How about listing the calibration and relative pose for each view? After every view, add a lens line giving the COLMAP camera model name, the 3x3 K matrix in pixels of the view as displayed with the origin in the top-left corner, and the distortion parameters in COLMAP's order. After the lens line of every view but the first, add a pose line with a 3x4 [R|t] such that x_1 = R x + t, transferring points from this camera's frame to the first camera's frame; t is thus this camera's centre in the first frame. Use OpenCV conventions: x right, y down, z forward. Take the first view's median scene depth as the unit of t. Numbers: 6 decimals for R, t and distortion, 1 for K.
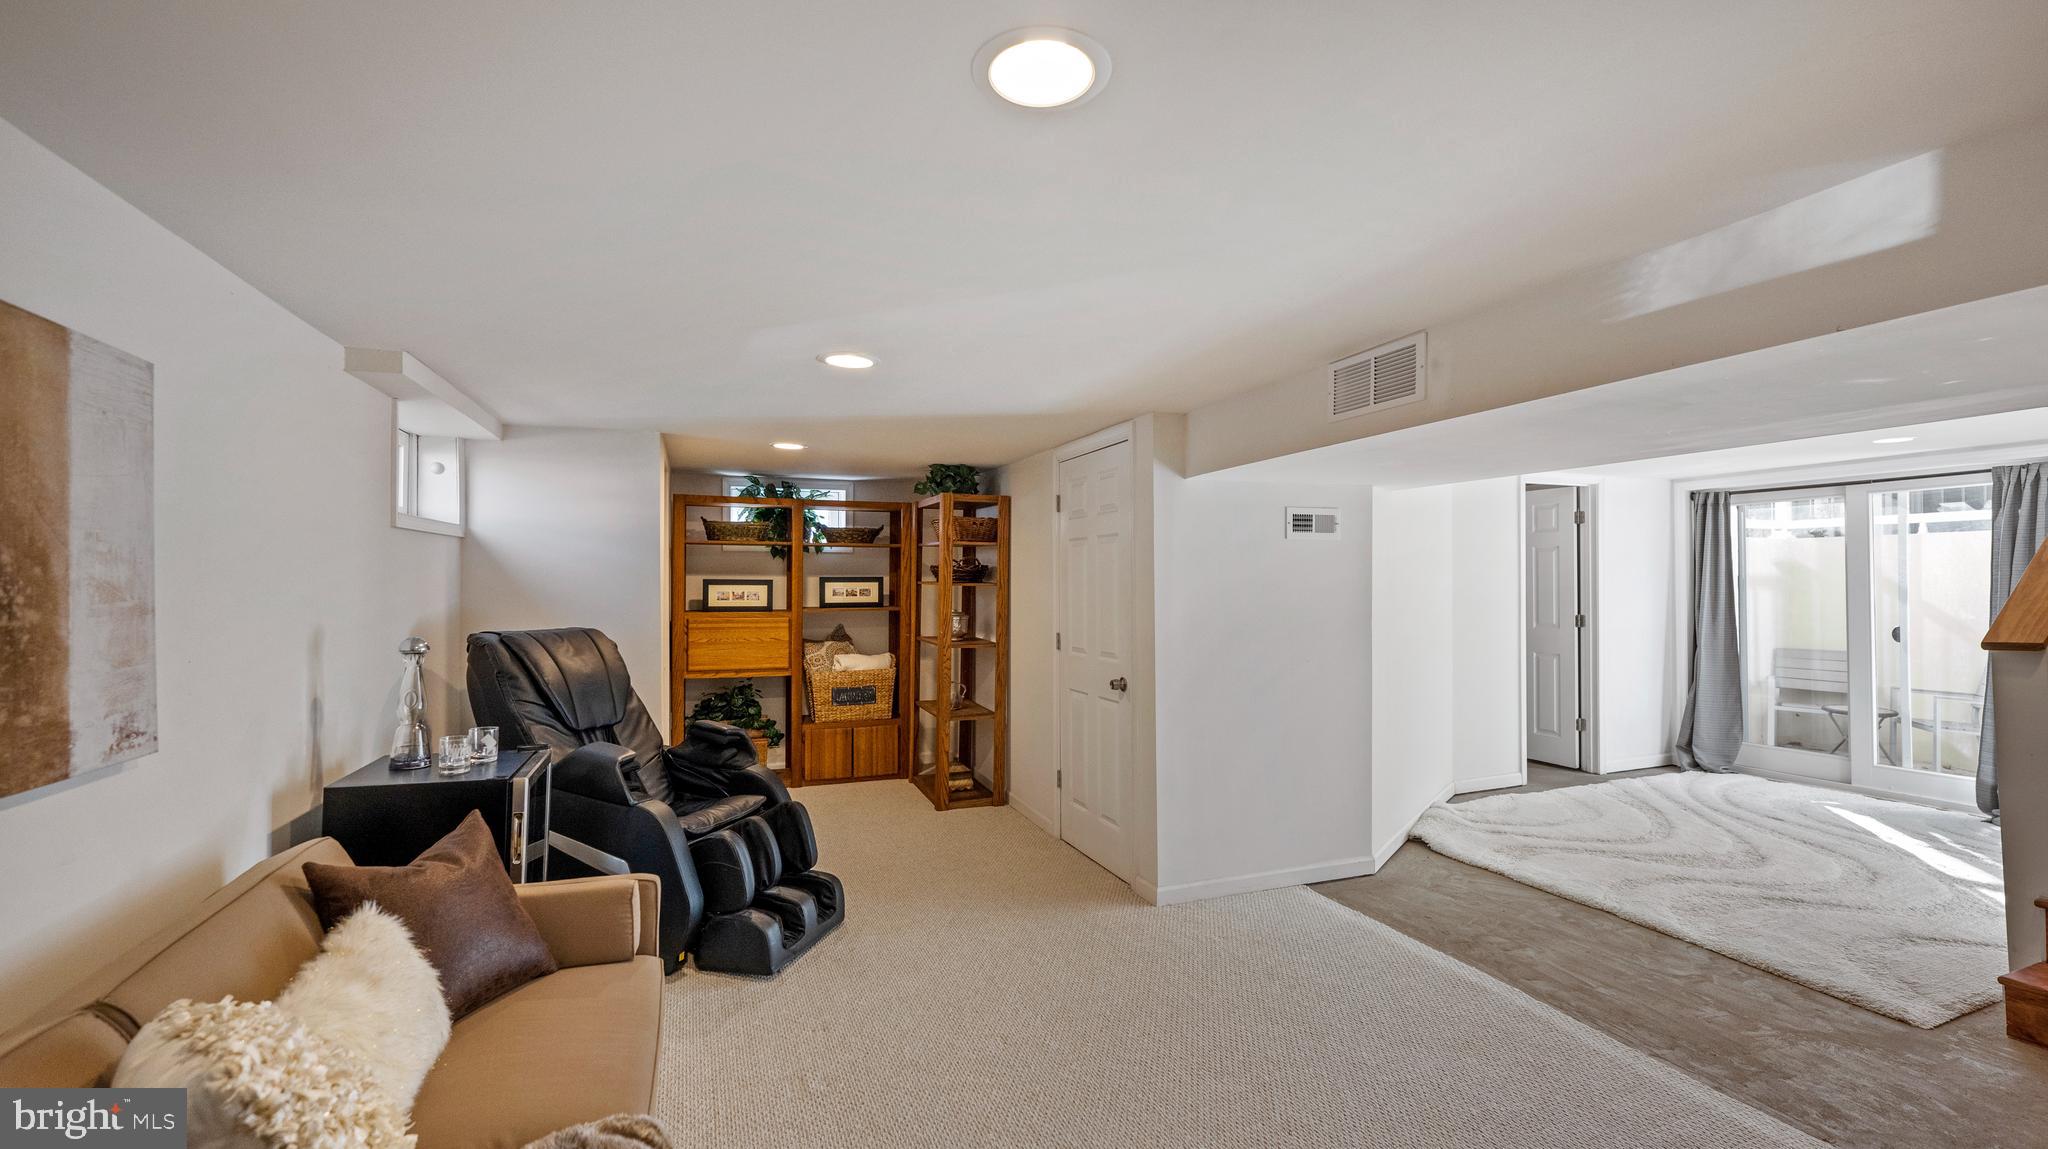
lens RADIAL K [[835.6, 0, 1027.1], [0, 835.6, 579.4], [0, 0, 1]] dist [0.001277, 0.000096]
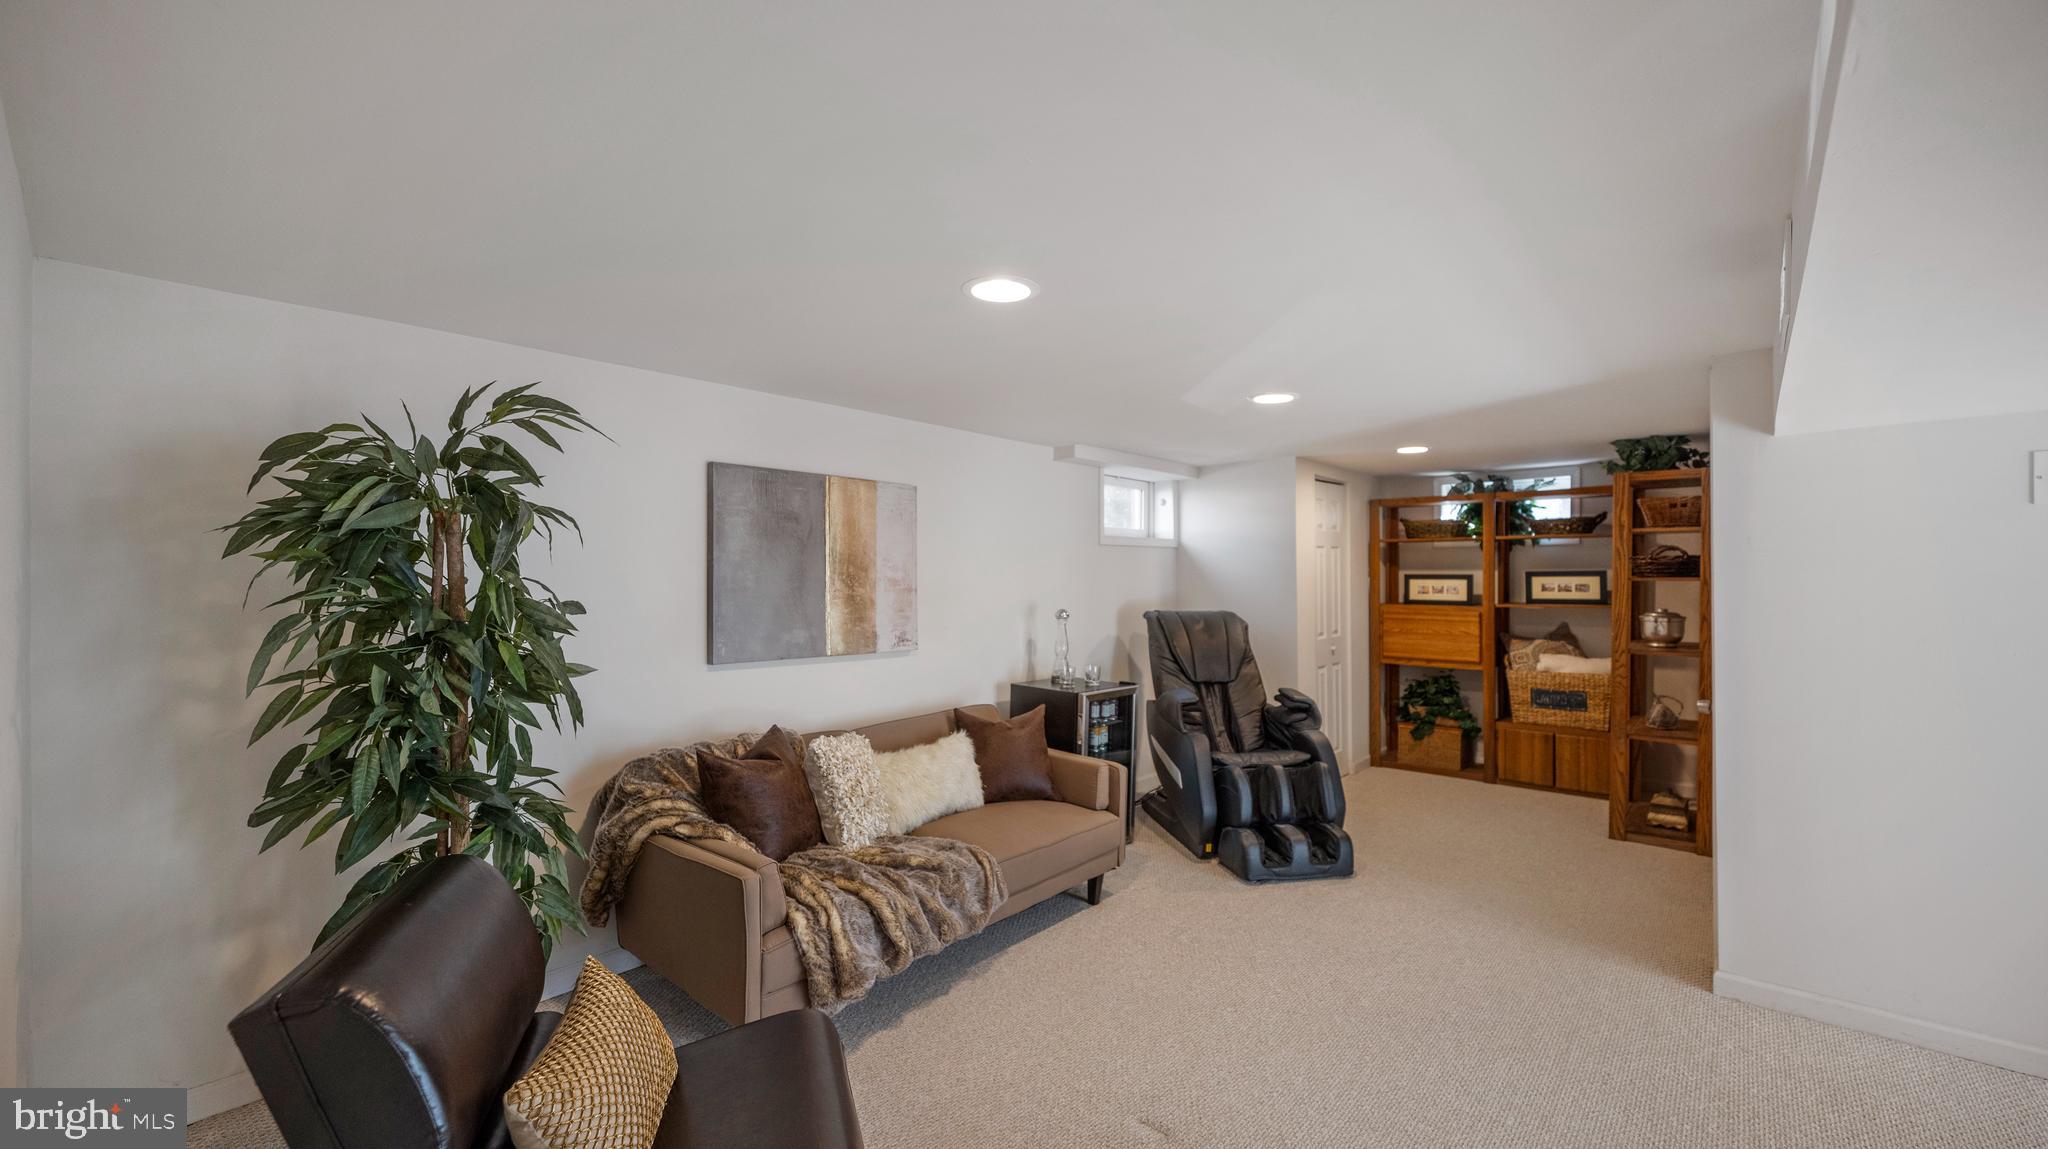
lens RADIAL K [[835.6, 0, 1025.0], [0, 835.6, 578.0], [0, 0, 1]] dist [0.001277, 0.000096]
pose [[0.462174, -0.001184, -0.886789, 0.343671], [0.005397, 0.999984, 0.001478, 0.000300], [0.886773, -0.005469, 0.462173, 0.050701]]
